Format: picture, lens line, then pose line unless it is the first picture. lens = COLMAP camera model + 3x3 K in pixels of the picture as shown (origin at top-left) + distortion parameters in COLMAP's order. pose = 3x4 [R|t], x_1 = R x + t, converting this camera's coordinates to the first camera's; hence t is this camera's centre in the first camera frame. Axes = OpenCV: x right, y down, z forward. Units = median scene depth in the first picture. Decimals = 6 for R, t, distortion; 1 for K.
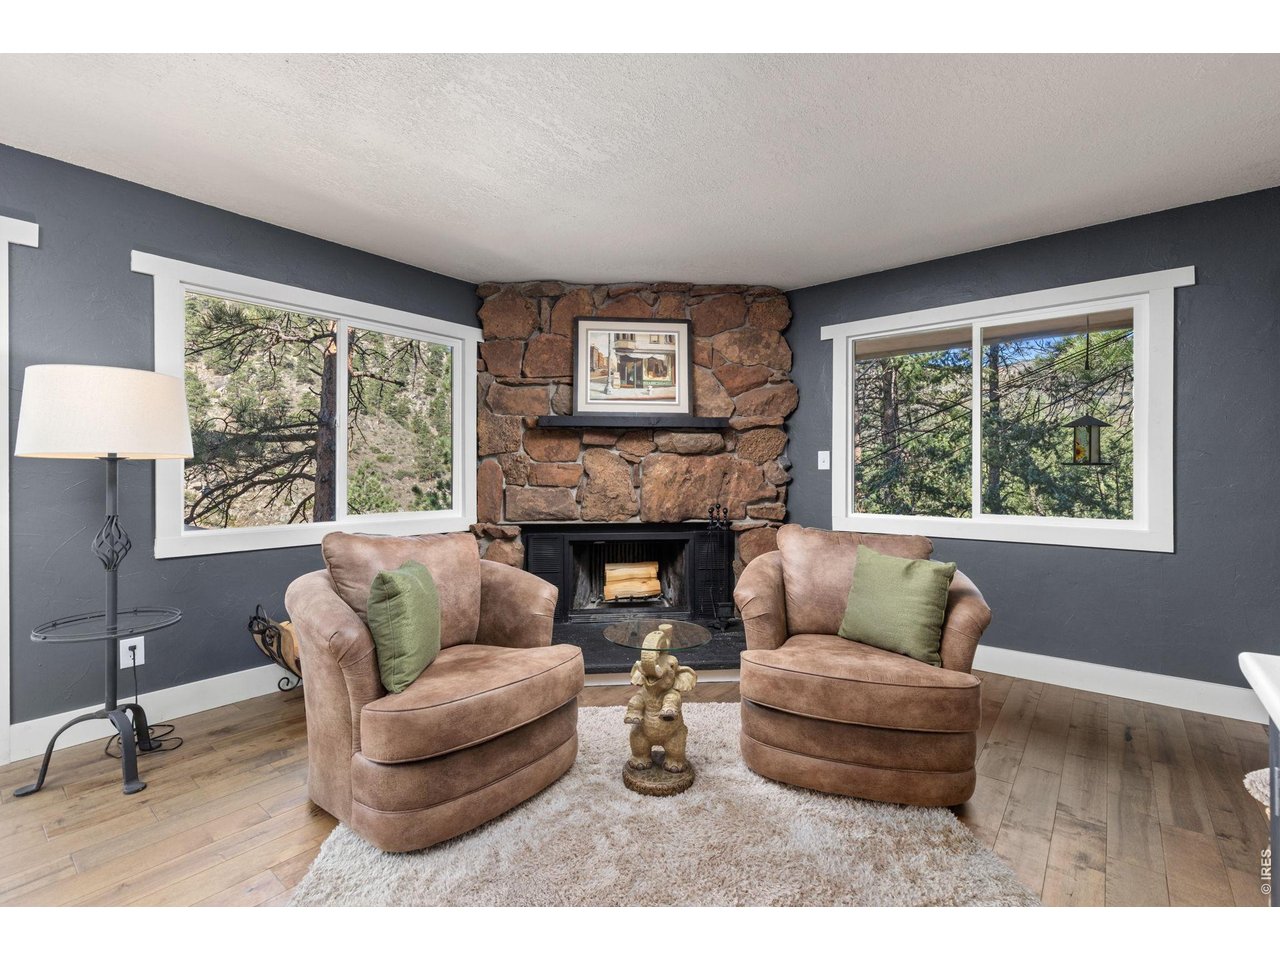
lens RADIAL K [[574.9, 0, 648.7], [0, 574.9, 469.4], [0, 0, 1]] dist [0.004878, -0.001378]
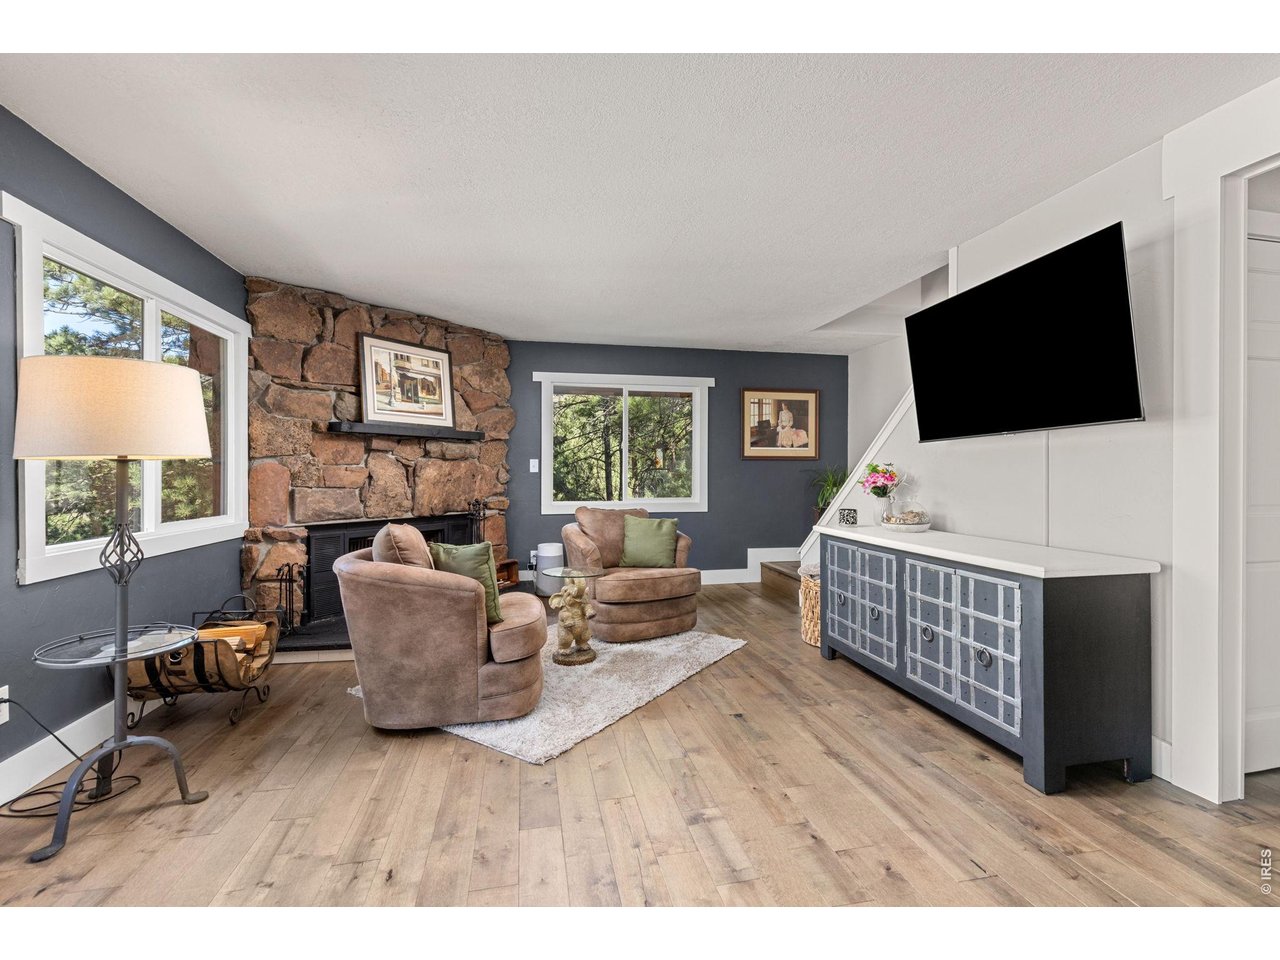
lens RADIAL K [[574.9, 0, 648.7], [0, 574.9, 469.4], [0, 0, 1]] dist [0.004878, -0.001378]
pose [[0.630001, 0.005130, 0.776577, -0.628103], [-0.003340, 0.999987, -0.003896, -0.002303], [-0.776587, -0.000139, 0.630010, -0.114879]]
